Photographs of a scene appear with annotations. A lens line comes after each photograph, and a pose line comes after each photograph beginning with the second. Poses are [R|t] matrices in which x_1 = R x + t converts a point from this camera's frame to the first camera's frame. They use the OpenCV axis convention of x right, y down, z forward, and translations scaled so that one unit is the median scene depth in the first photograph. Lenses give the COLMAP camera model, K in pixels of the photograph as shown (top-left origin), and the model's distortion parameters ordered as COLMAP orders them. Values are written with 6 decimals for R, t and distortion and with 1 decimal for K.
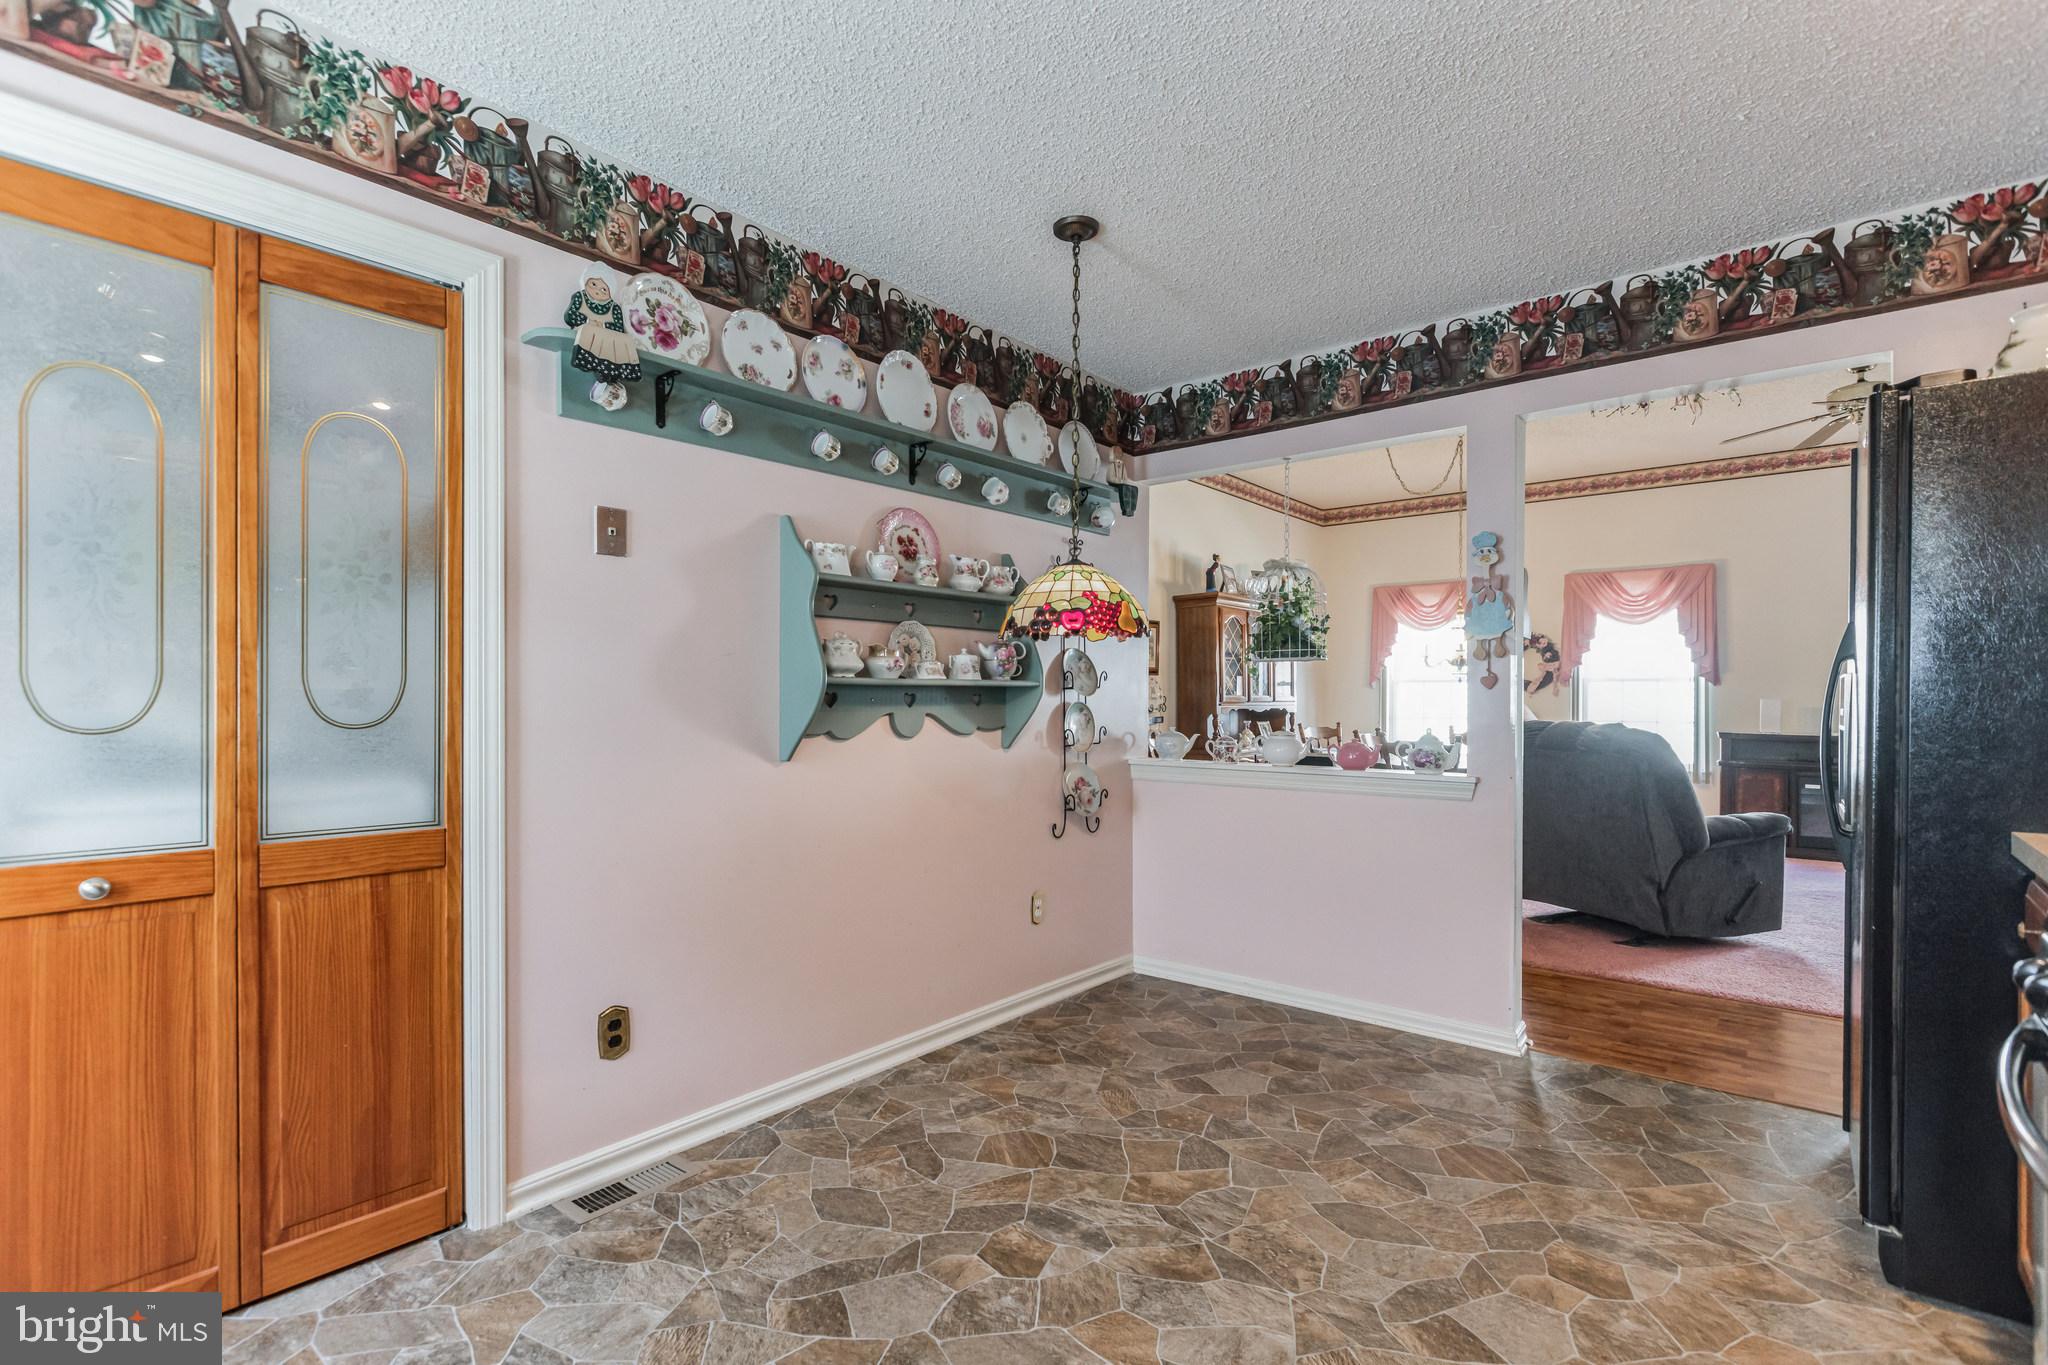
lens RADIAL K [[954.8, 0, 1031.3], [0, 954.8, 697.7], [0, 0, 1]] dist [0.008806, -0.002767]
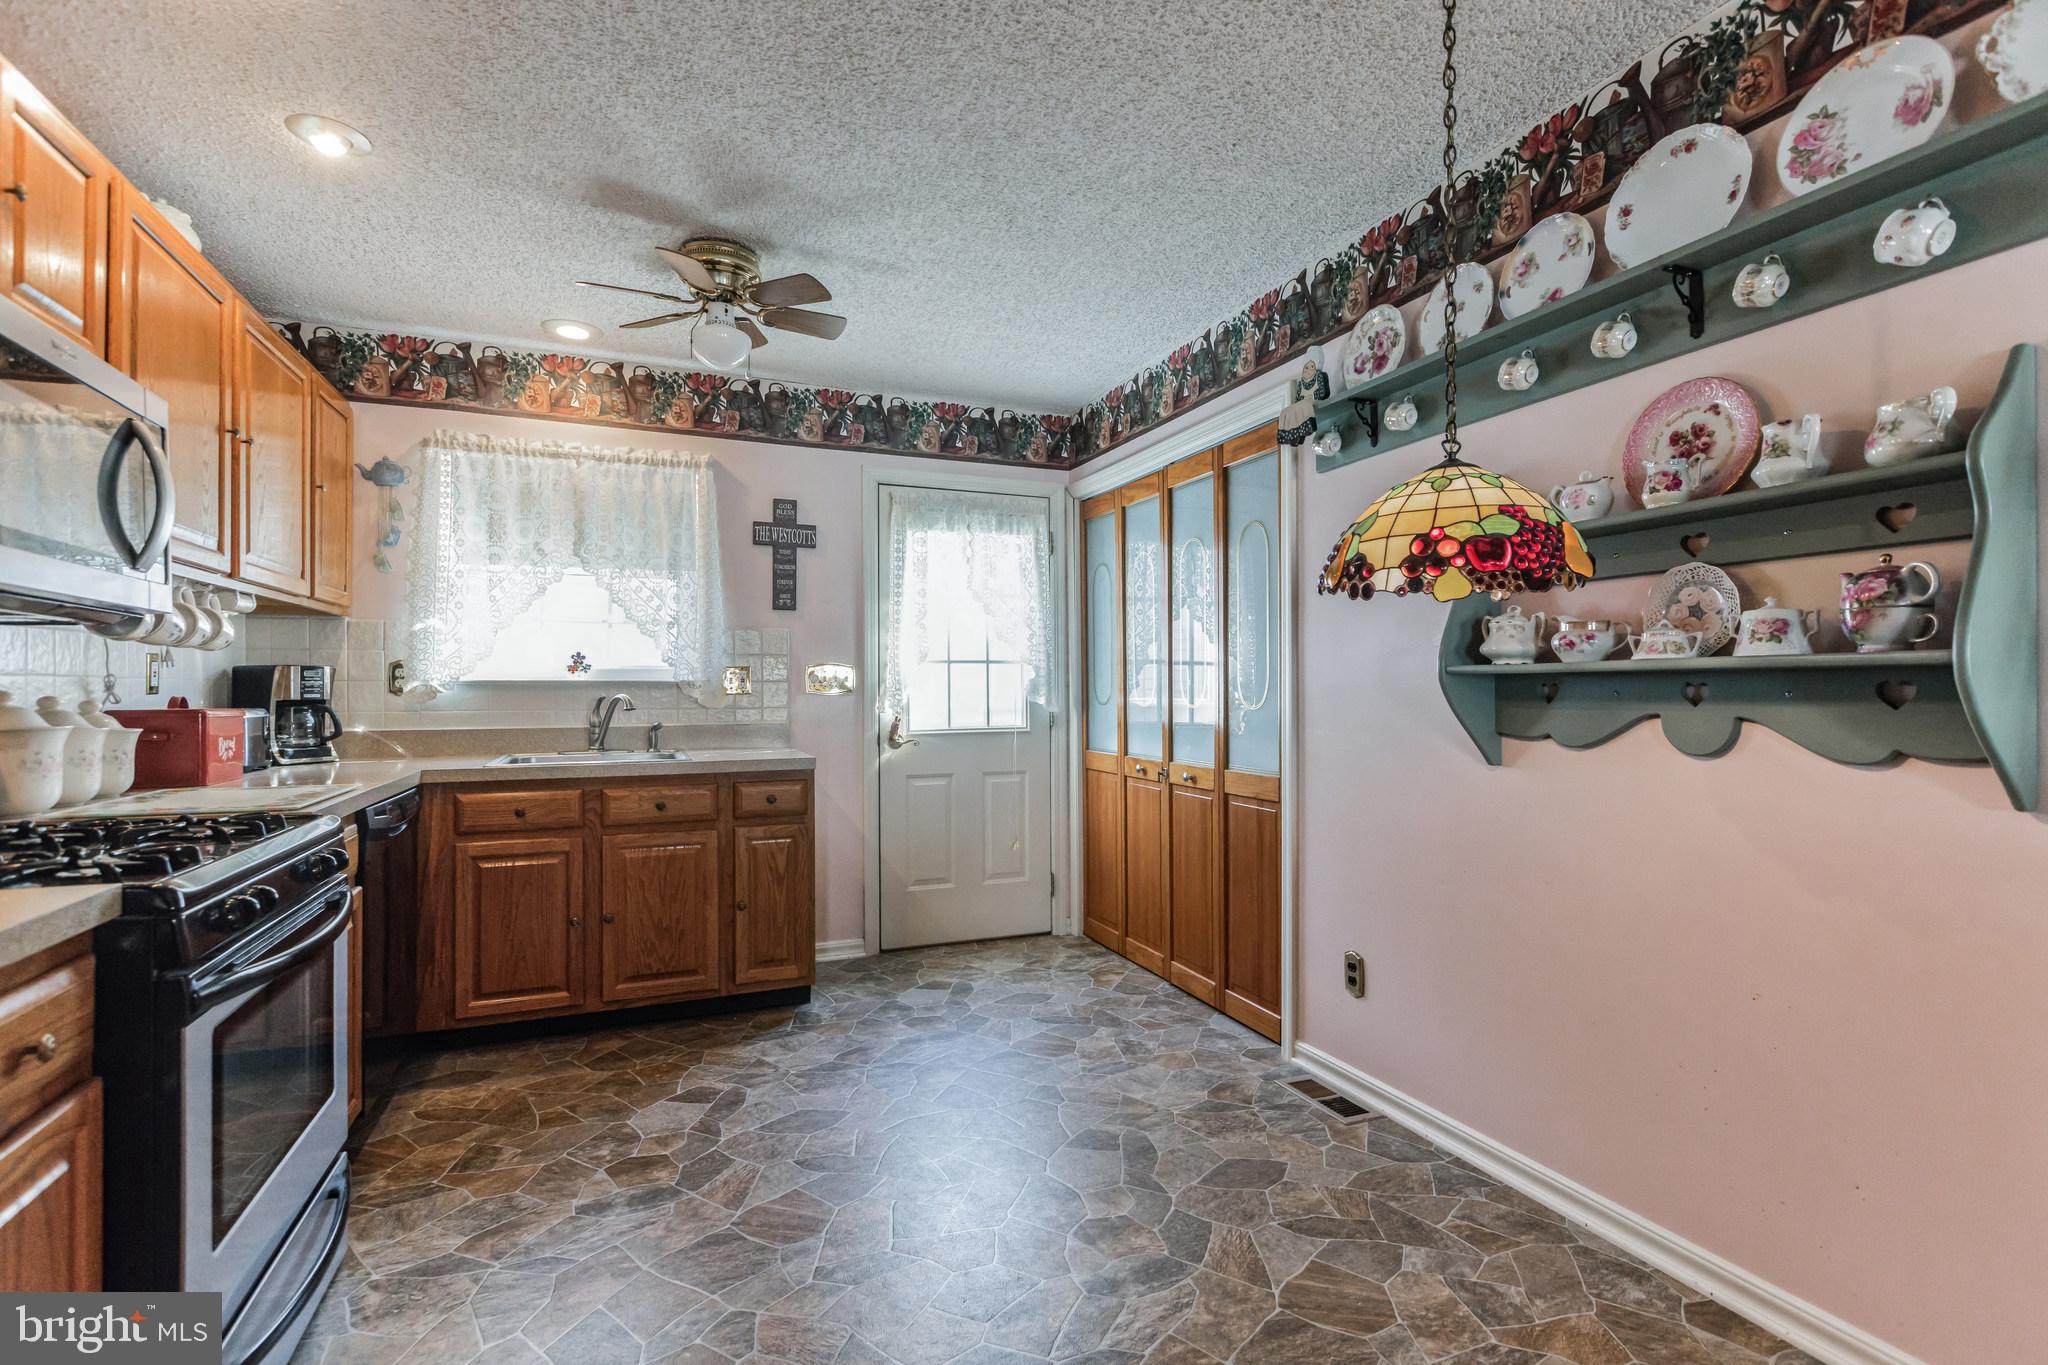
lens RADIAL K [[954.8, 0, 1029.1], [0, 954.8, 679.6], [0, 0, 1]] dist [0.008806, -0.002767]
pose [[-0.464996, -0.008062, -0.885276, 0.706152], [0.004172, 0.999927, -0.011298, -0.002055], [0.885303, -0.008947, -0.464929, 1.055958]]
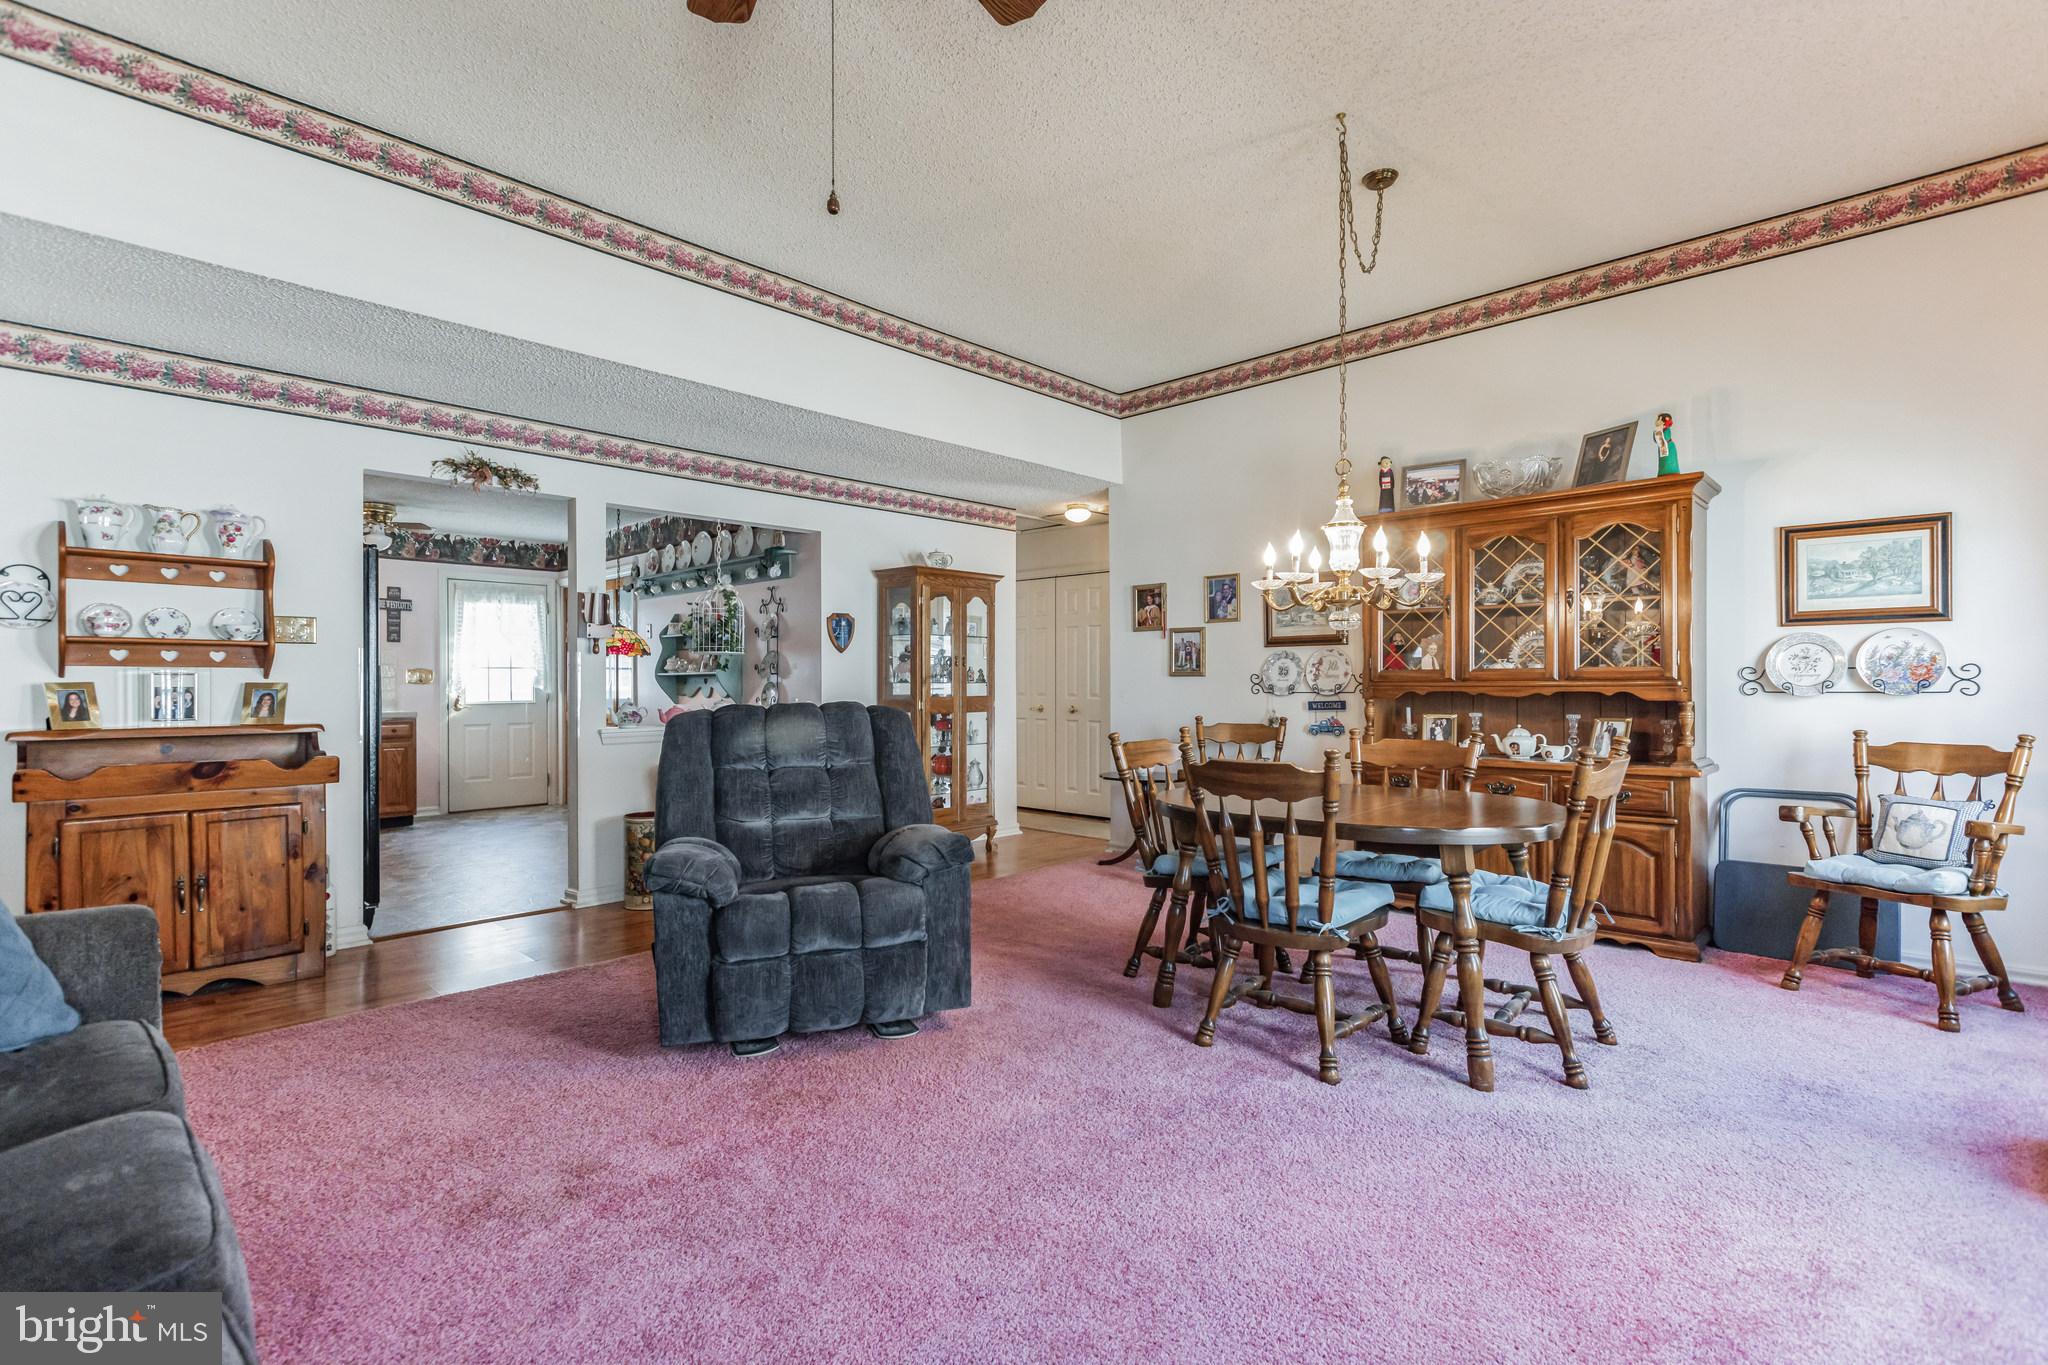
lens RADIAL K [[954.8, 0, 1021.3], [0, 954.8, 682.6], [0, 0, 1]] dist [0.008806, -0.002767]
pose [[-0.085478, -0.002981, -0.996336, 1.929669], [0.006661, 0.999971, -0.003564, 0.015272], [0.996318, -0.006941, -0.085456, 1.917826]]
